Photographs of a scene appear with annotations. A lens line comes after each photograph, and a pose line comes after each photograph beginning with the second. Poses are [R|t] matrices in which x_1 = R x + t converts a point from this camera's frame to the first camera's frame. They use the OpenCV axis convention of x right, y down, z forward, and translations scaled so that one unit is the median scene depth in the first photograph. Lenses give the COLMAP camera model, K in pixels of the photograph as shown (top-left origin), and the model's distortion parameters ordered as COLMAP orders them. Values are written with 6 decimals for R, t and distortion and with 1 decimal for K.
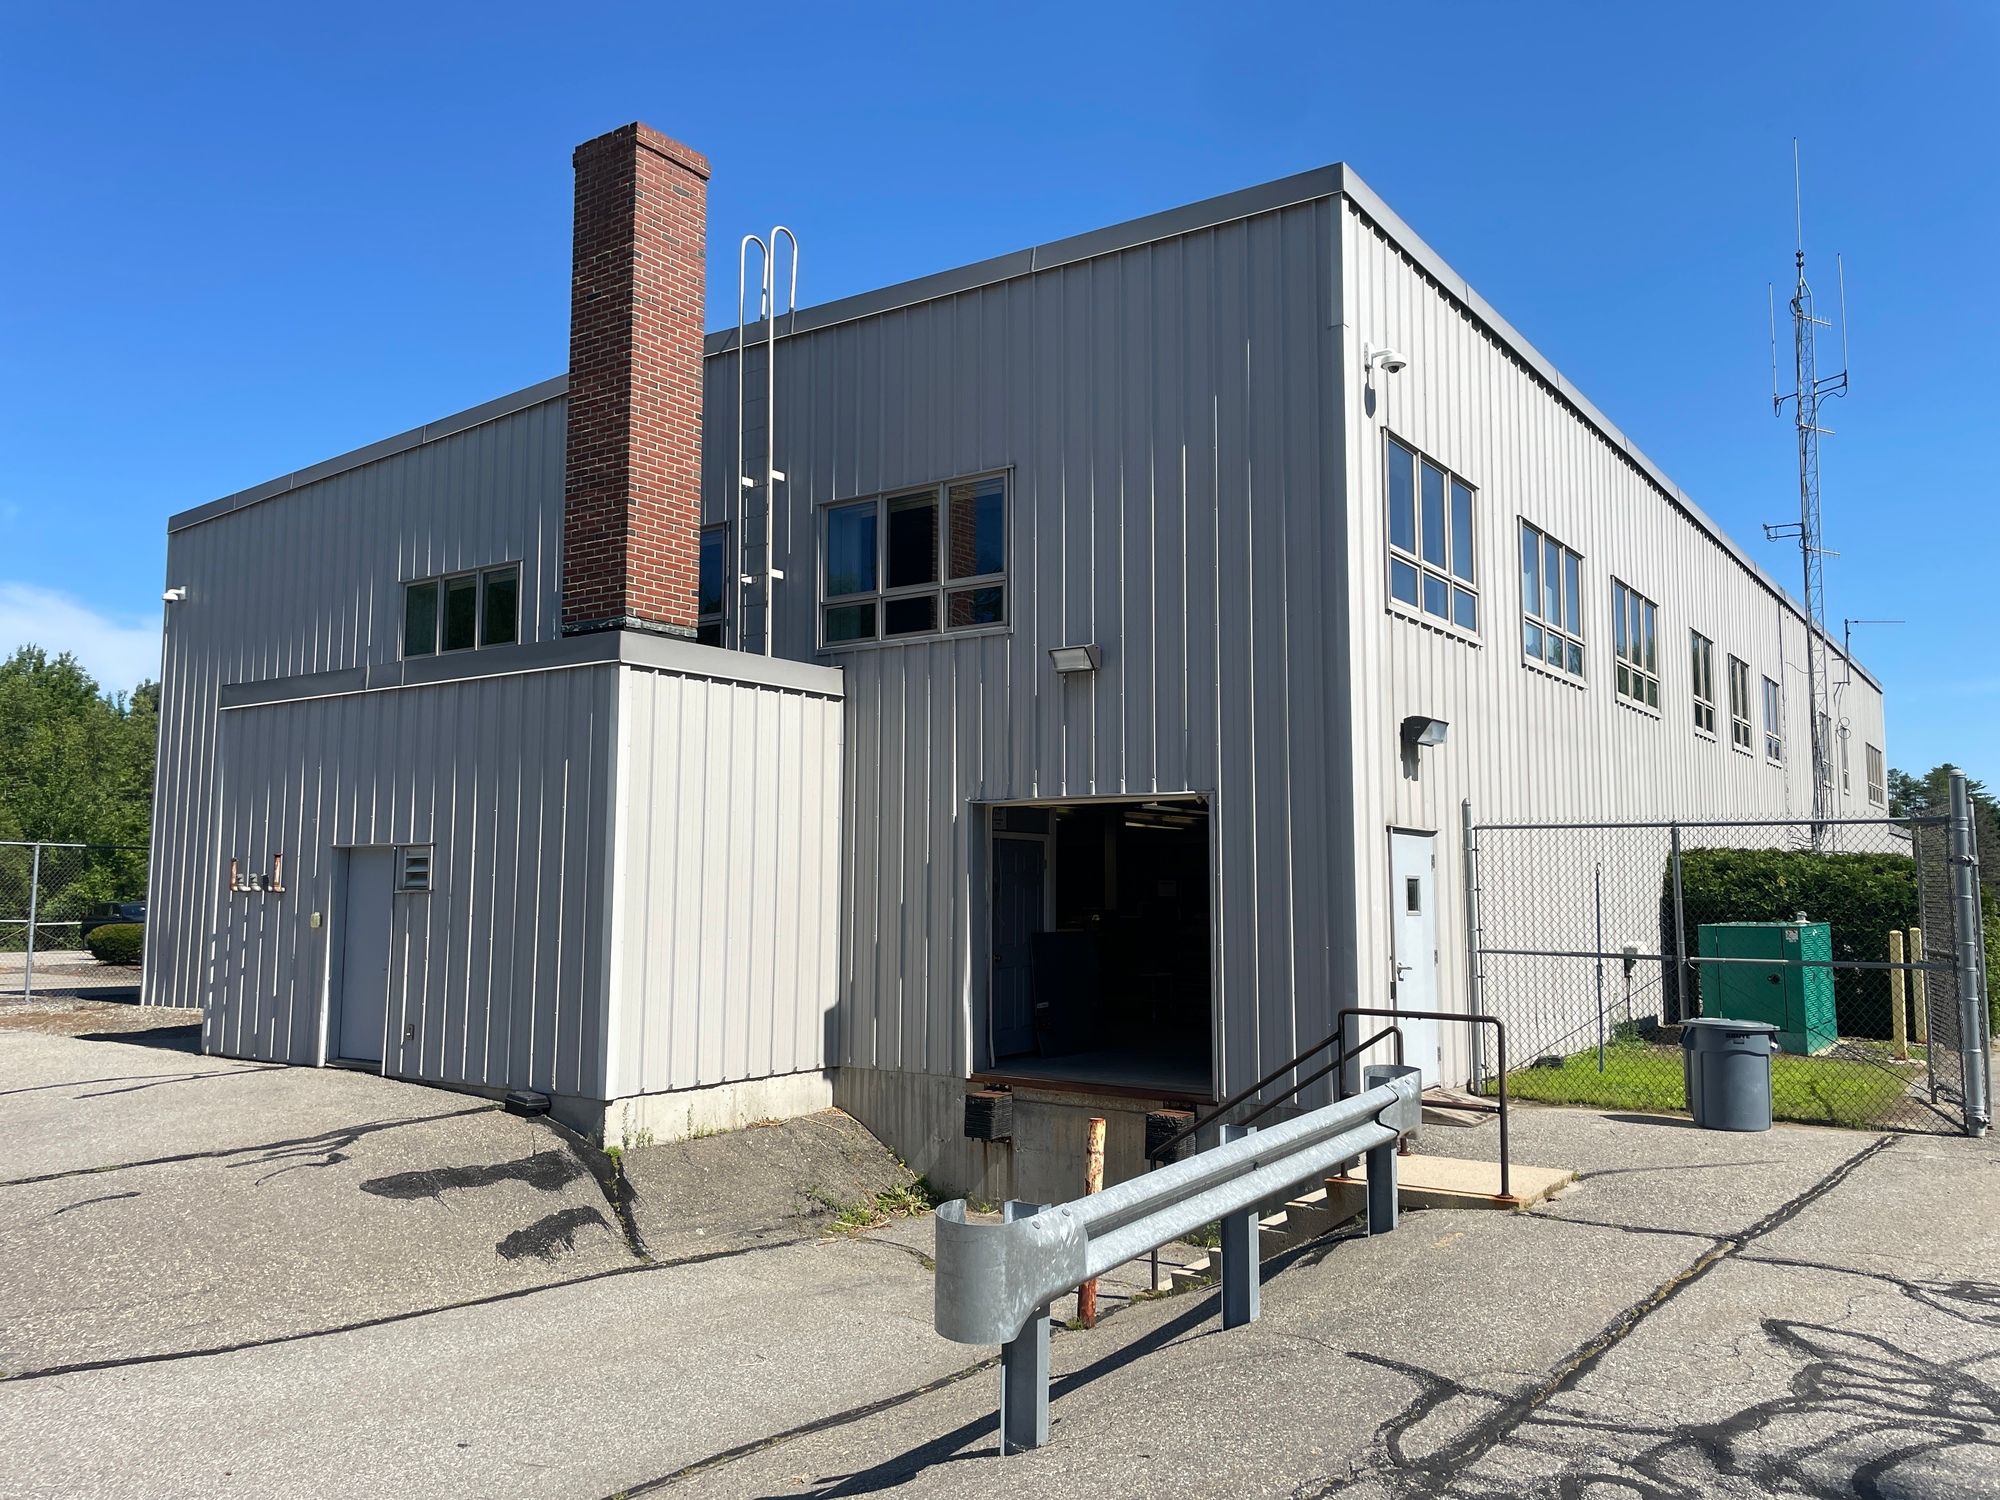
lens RADIAL K [[1513.1, 0, 1003.1], [0, 1513.1, 745.5], [0, 0, 1]] dist [0.003167, 0.000204]
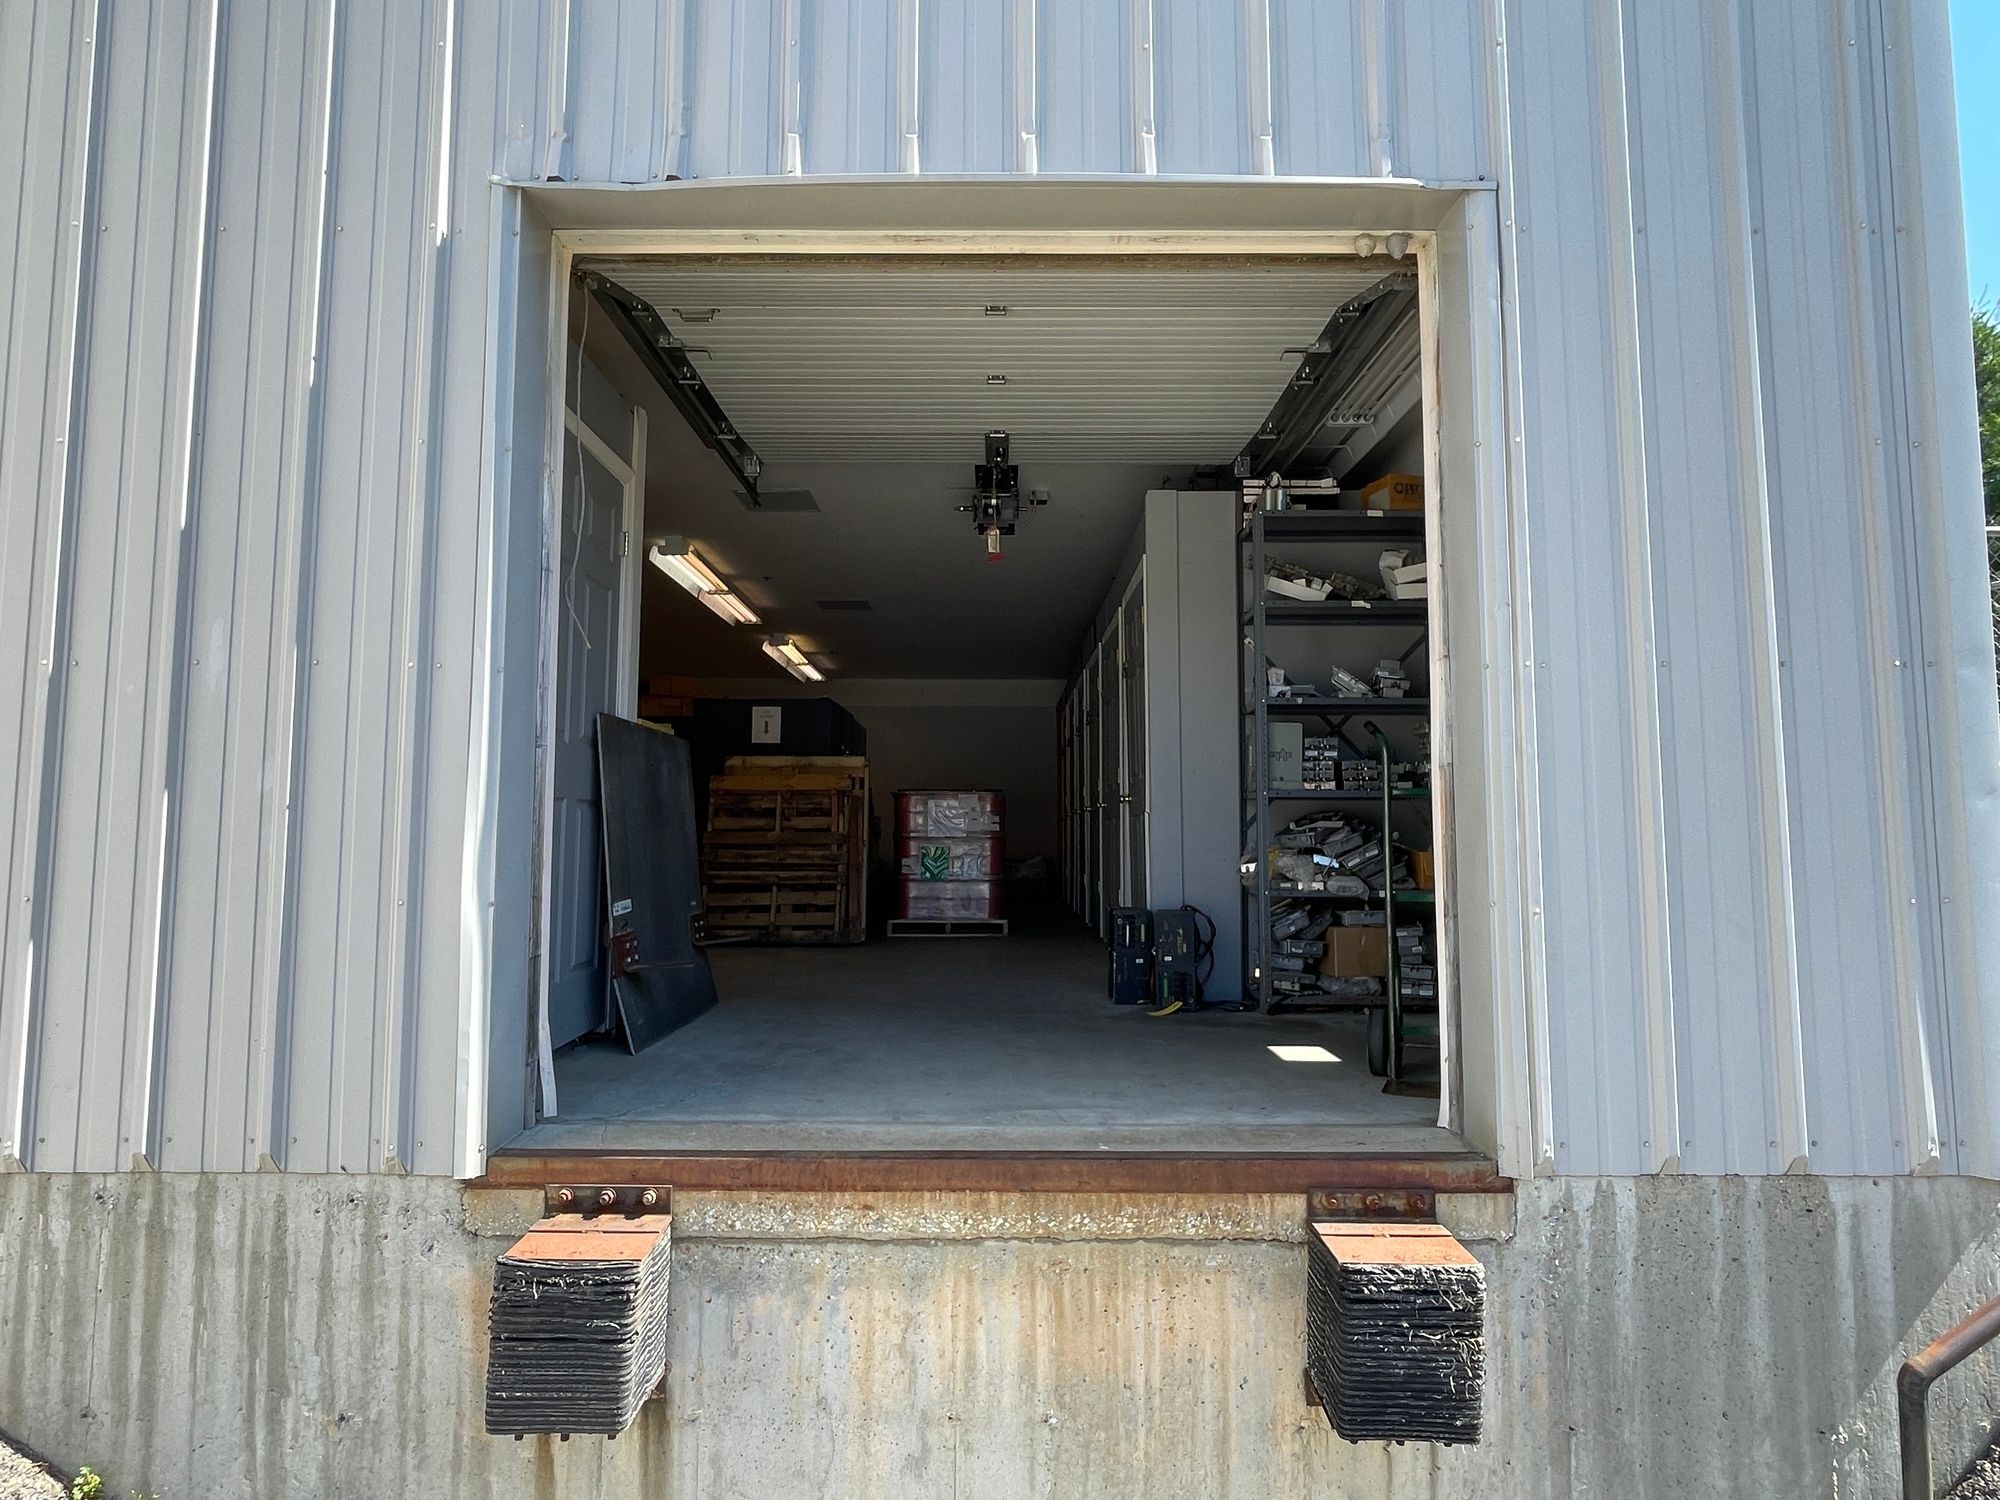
lens RADIAL K [[1130.7, 0, 999.1], [0, 1130.7, 751.8], [0, 0, 1]] dist [-0.003040, 0.000818]
pose [[0.810992, 0.044486, 0.583363, -0.067072], [-0.056506, 0.998399, 0.002419, 0.137322], [-0.582322, -0.034925, 0.812208, 0.776528]]
